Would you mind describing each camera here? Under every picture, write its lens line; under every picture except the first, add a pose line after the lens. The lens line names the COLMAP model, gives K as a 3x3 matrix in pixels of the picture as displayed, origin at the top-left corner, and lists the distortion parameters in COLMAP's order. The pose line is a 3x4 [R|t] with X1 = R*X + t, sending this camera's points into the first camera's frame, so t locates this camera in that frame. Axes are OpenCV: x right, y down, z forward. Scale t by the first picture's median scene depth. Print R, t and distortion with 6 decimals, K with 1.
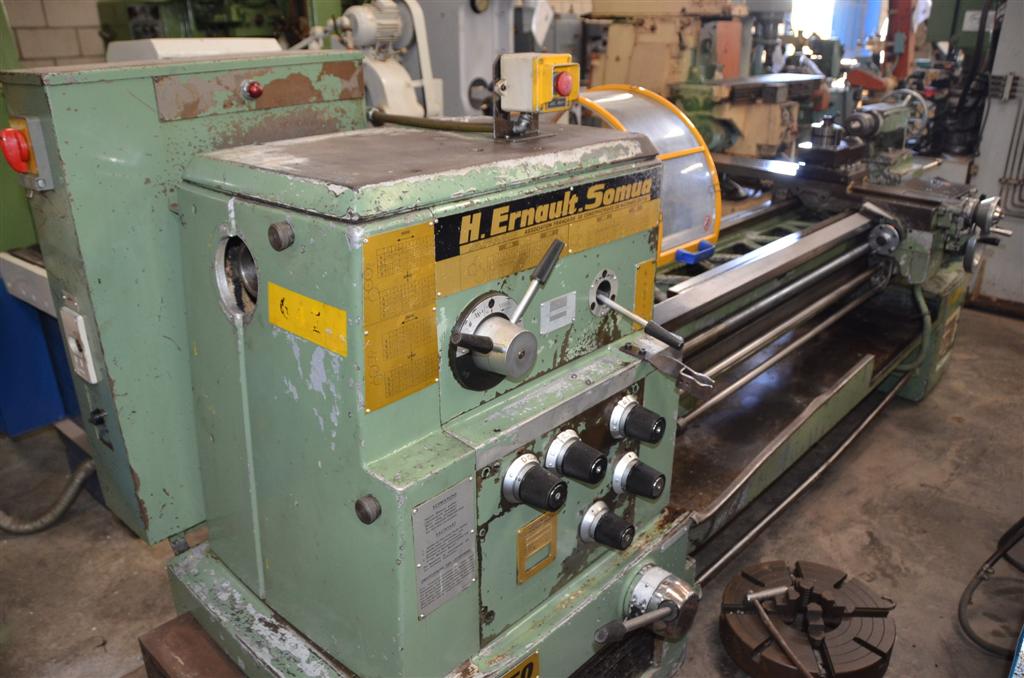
lens RADIAL K [[830.5, 0, 513.1], [0, 830.5, 342.2], [0, 0, 1]] dist [-0.138914, -0.001734]
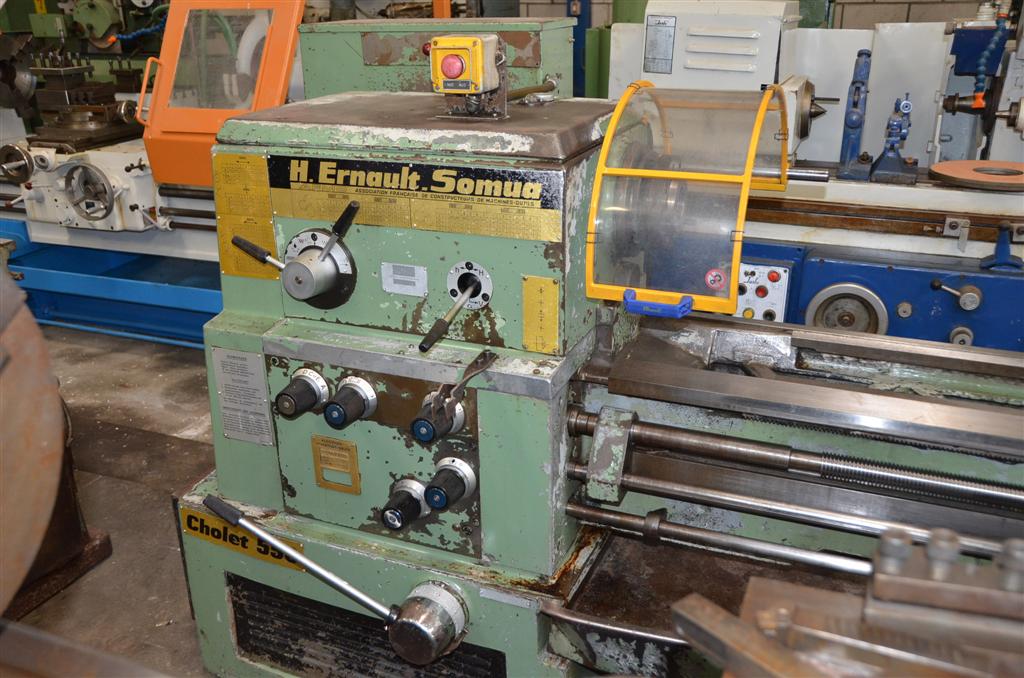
lens RADIAL K [[1029.9, 0, 511.9], [0, 1029.9, 340.5], [0, 0, 1]] dist [-0.053716, 0.000000]
pose [[0.269255, 0.323424, -0.907138, 1.379451], [-0.329605, 0.915989, 0.228747, -0.326621], [0.904910, 0.237406, 0.353236, 0.713454]]
